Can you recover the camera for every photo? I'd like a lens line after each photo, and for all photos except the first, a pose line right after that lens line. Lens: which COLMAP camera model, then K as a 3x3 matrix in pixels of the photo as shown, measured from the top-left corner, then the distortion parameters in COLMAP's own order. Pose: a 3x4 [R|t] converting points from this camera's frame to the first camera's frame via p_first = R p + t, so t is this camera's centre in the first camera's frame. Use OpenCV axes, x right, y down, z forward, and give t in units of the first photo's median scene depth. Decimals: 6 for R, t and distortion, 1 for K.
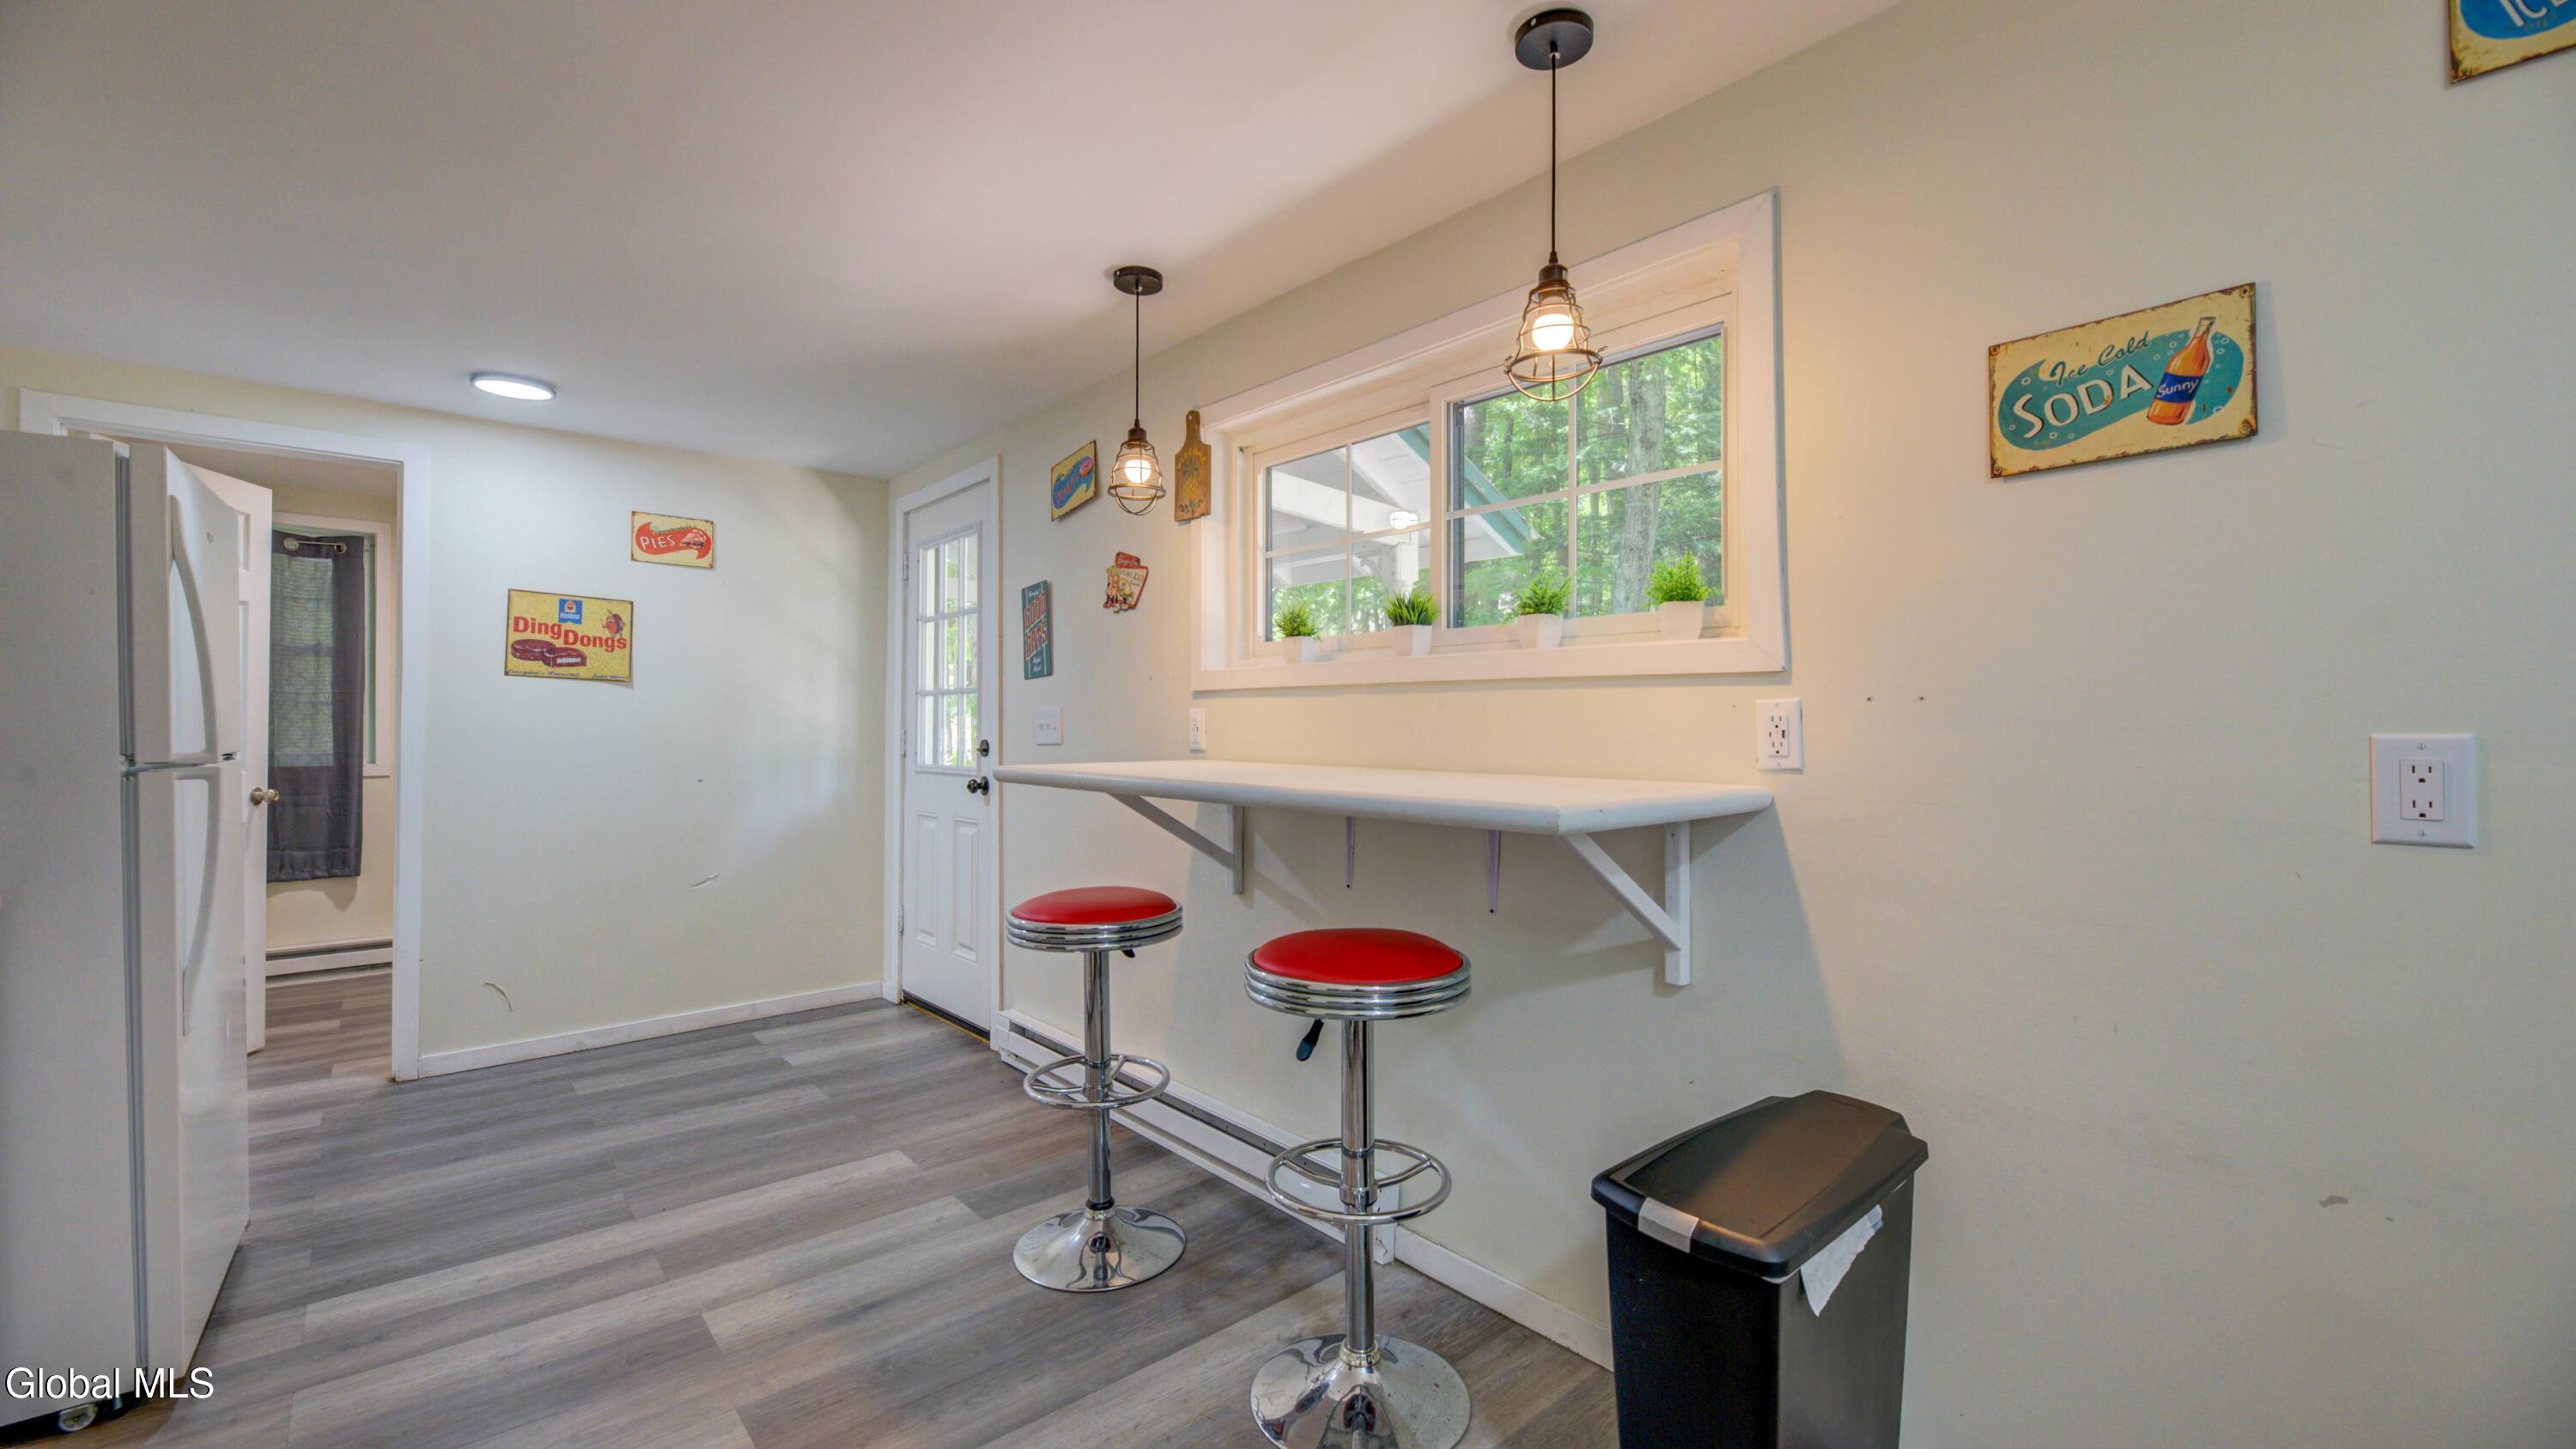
lens RADIAL K [[1084.0, 0, 1288.8], [0, 1084.0, 717.2], [0, 0, 1]] dist [-0.001746, -0.000229]
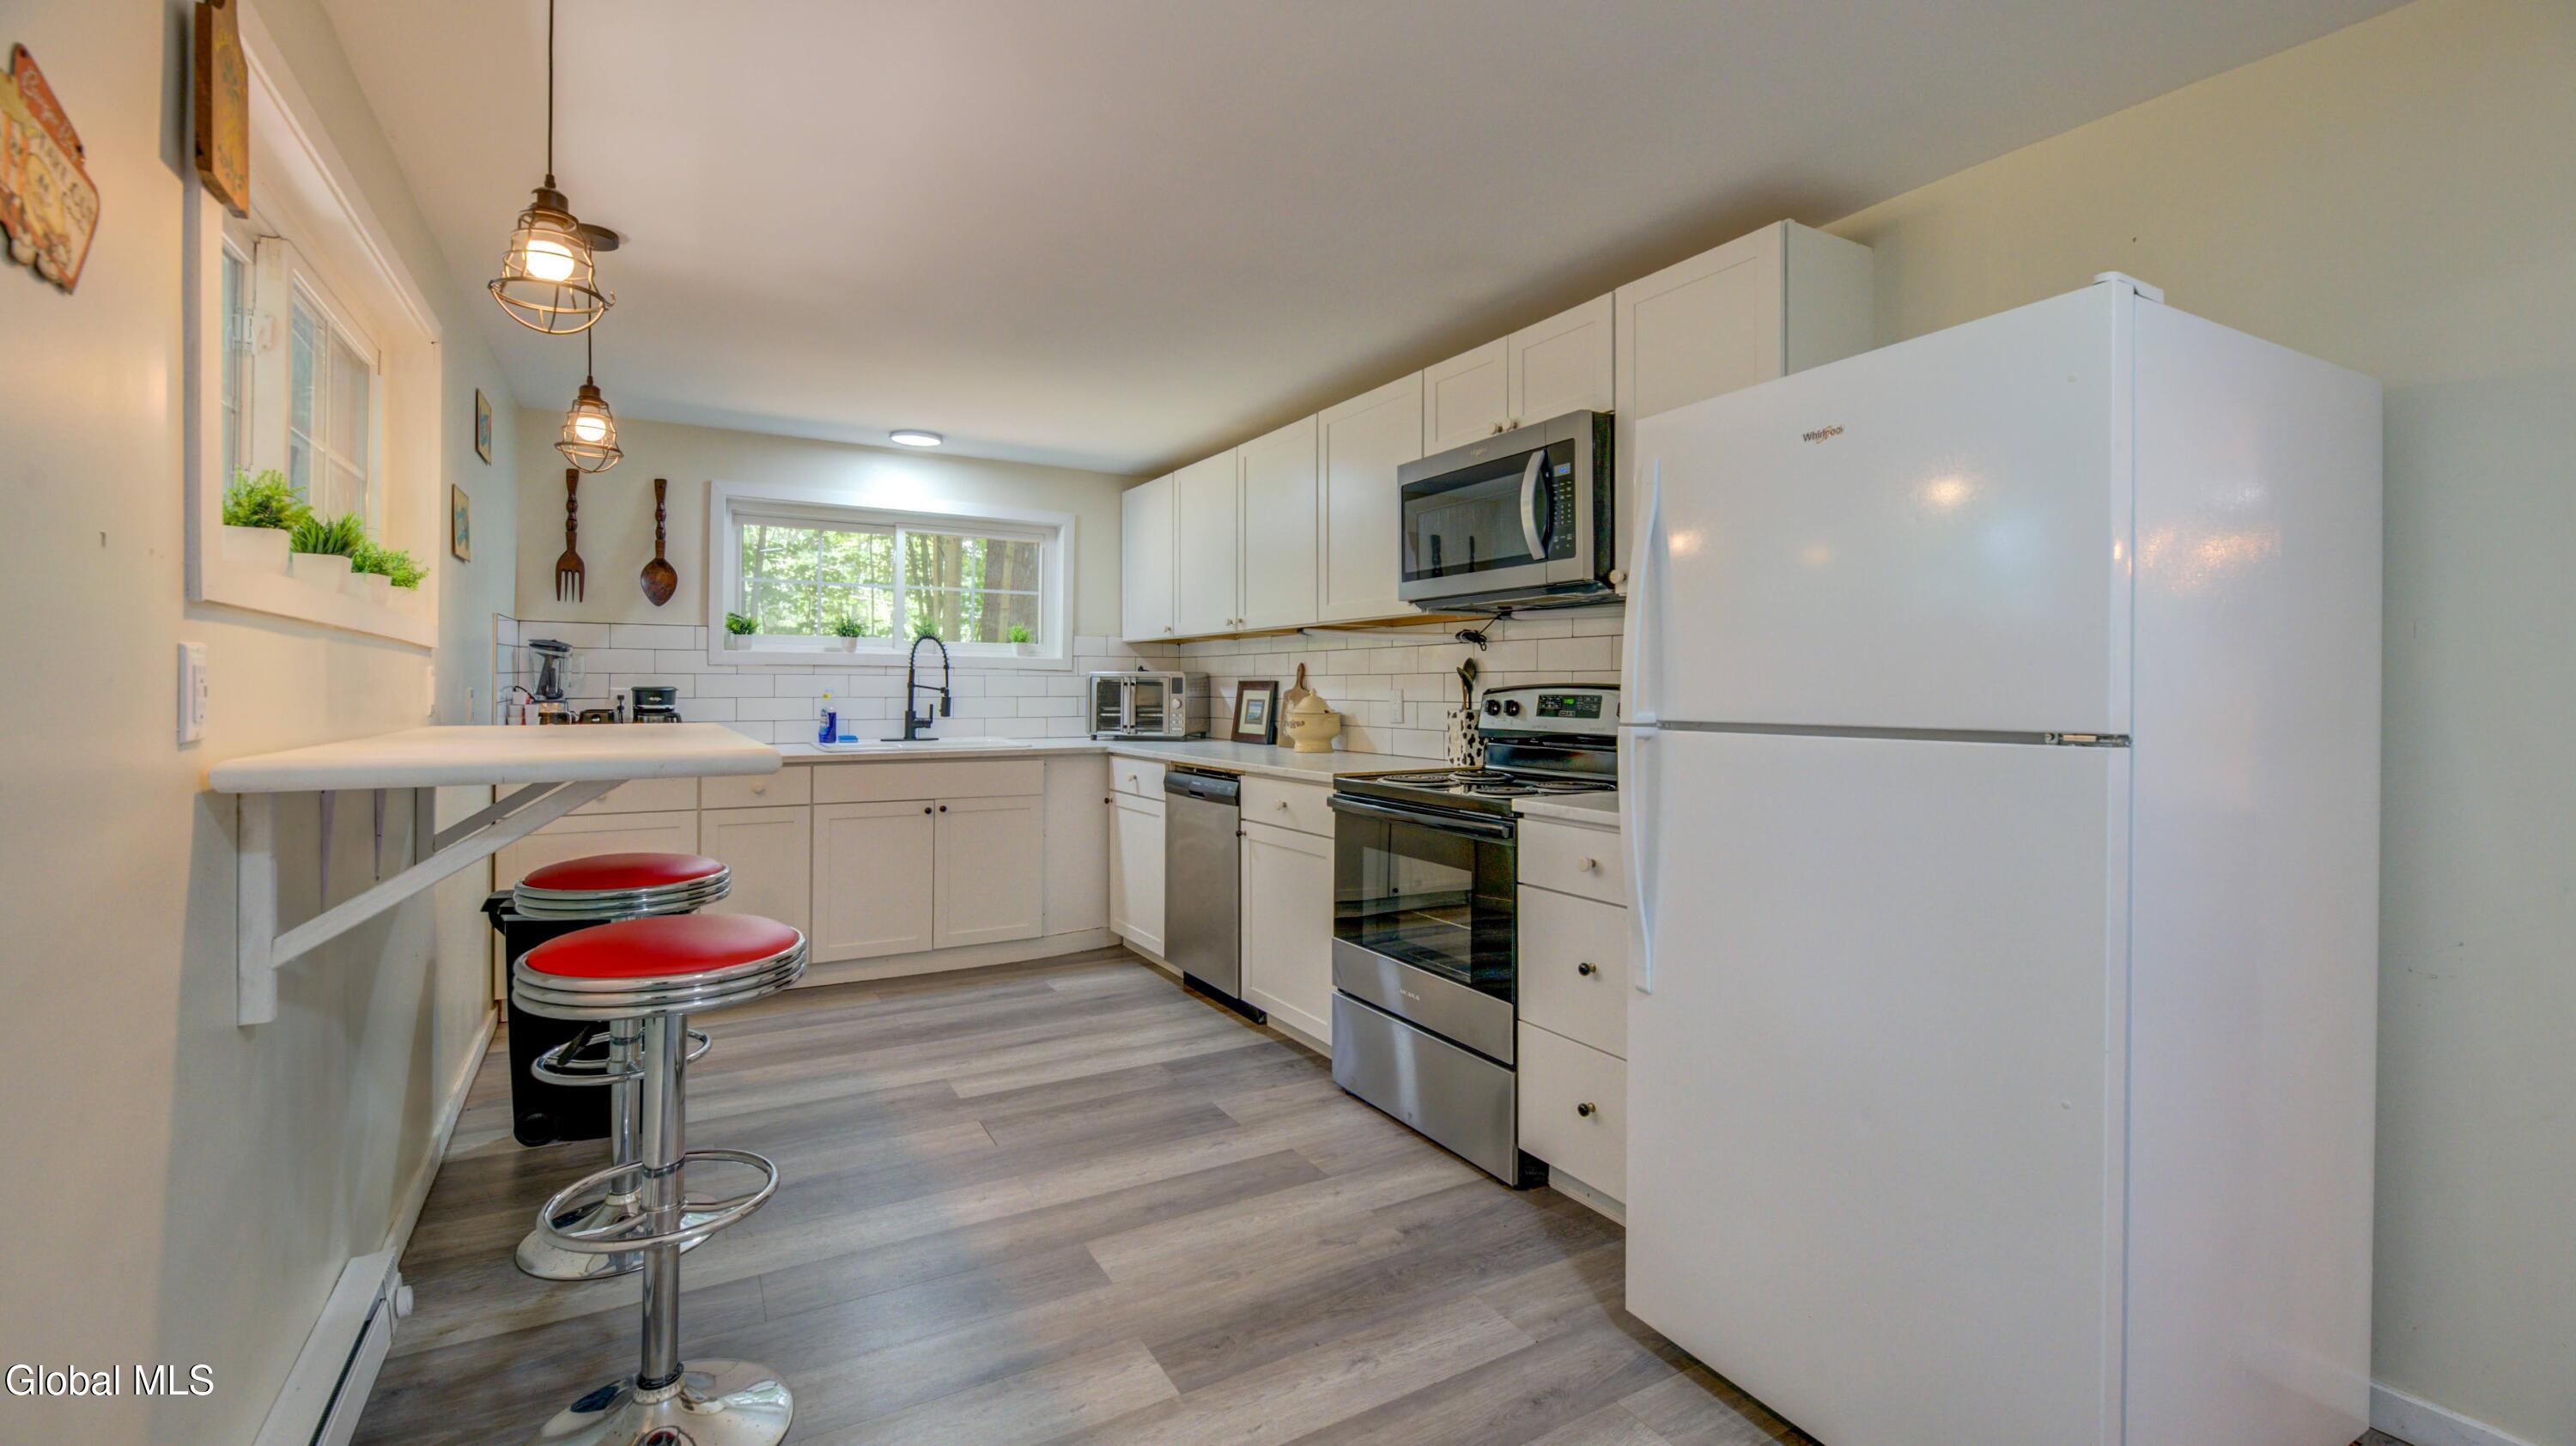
lens RADIAL K [[1083.8, 0, 1287.1], [0, 1083.8, 702.8], [0, 0, 1]] dist [-0.001746, -0.000229]
pose [[-0.982861, 0.004670, 0.184287, -0.776553], [0.005292, 0.999982, 0.002882, 0.026018], [-0.184270, 0.003807, -0.982868, 1.789715]]
